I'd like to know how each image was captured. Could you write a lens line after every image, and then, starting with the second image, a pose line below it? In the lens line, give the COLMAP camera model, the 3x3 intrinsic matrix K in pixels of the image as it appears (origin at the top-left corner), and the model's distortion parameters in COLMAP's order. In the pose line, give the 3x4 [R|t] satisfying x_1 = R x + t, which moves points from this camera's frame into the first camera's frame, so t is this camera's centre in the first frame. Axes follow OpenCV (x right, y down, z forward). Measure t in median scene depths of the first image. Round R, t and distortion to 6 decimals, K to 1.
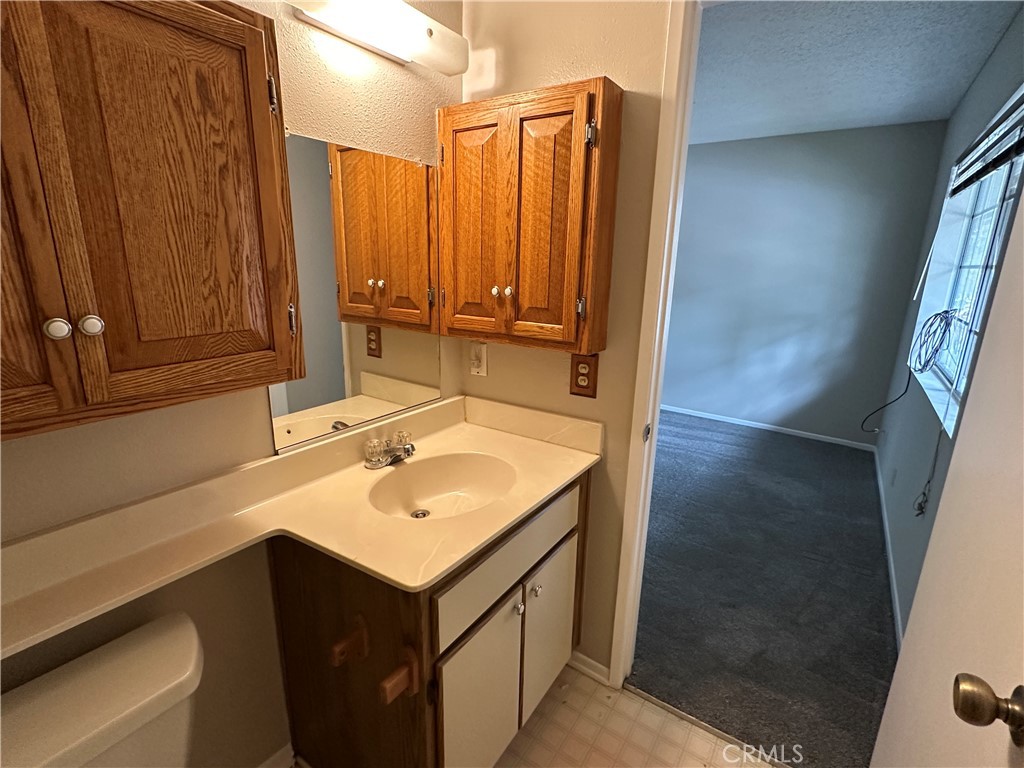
lens RADIAL K [[485.4, 0, 509.3], [0, 485.4, 384.2], [0, 0, 1]] dist [-0.003390, -0.000369]
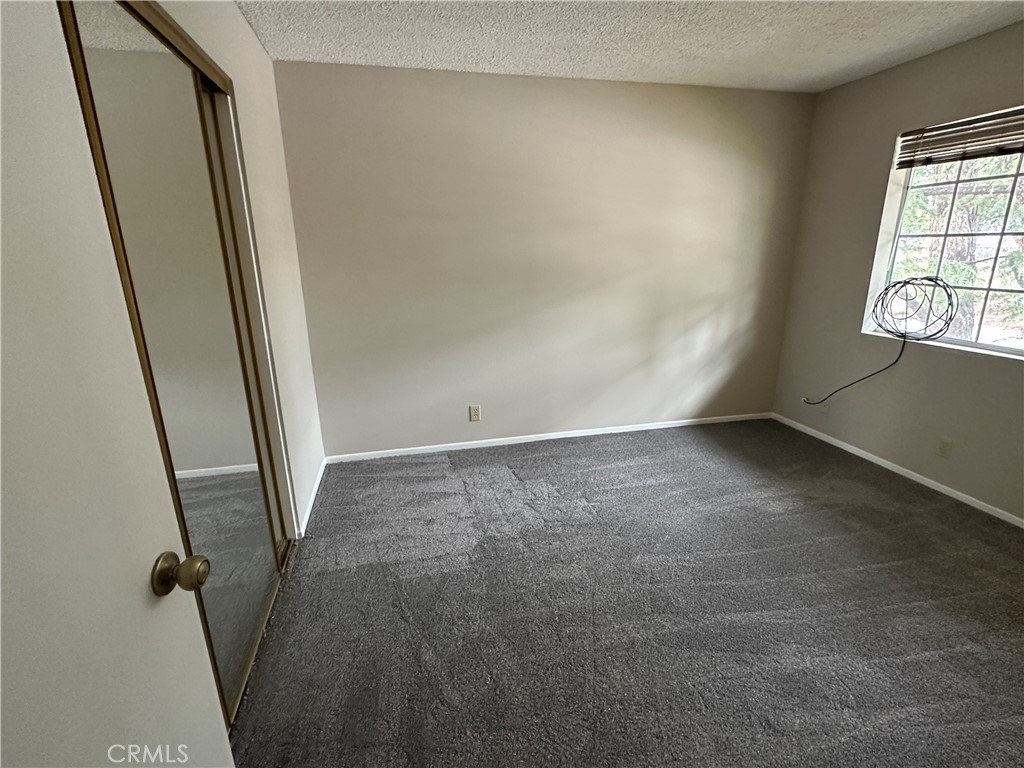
lens RADIAL K [[485.4, 0, 509.3], [0, 485.4, 384.2], [0, 0, 1]] dist [-0.003390, -0.000369]
pose [[0.684886, -0.231024, 0.691056, -0.327683], [0.211660, 0.970589, 0.114703, -0.165016], [-0.697231, 0.067711, 0.713642, 0.614467]]
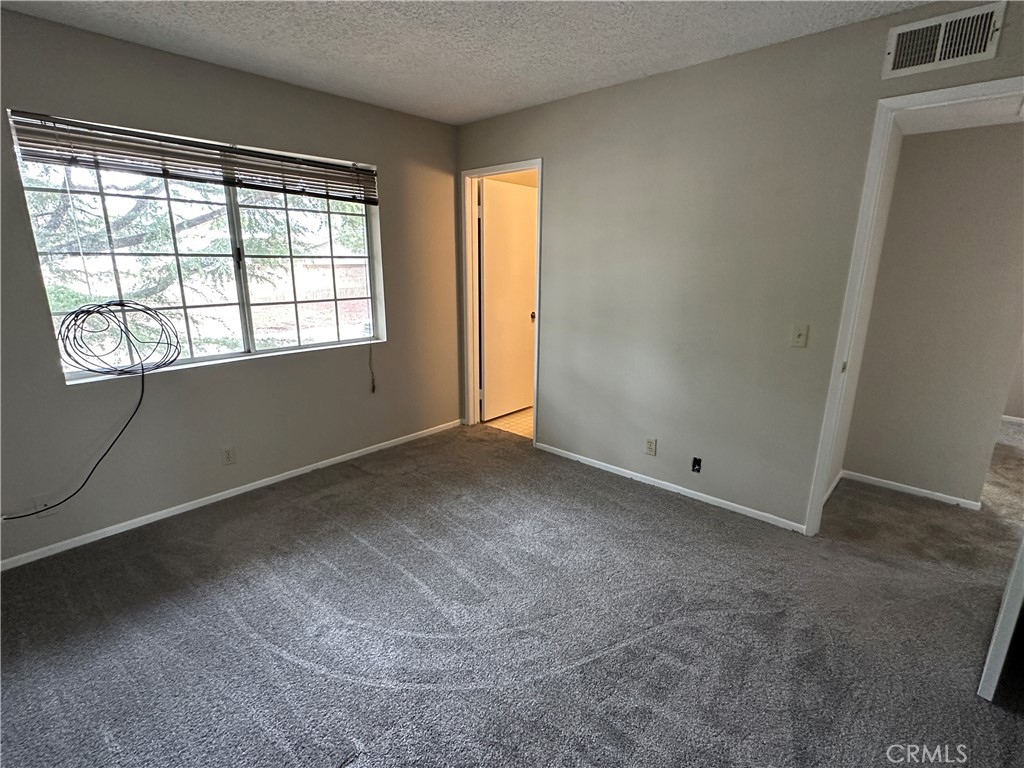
lens RADIAL K [[485.4, 0, 509.3], [0, 485.4, 384.2], [0, 0, 1]] dist [-0.003390, -0.000369]
pose [[-0.987913, -0.063124, 0.141576, 0.039989], [0.012632, 0.877508, 0.479396, -0.303979], [-0.154495, 0.475390, -0.866104, 1.193208]]
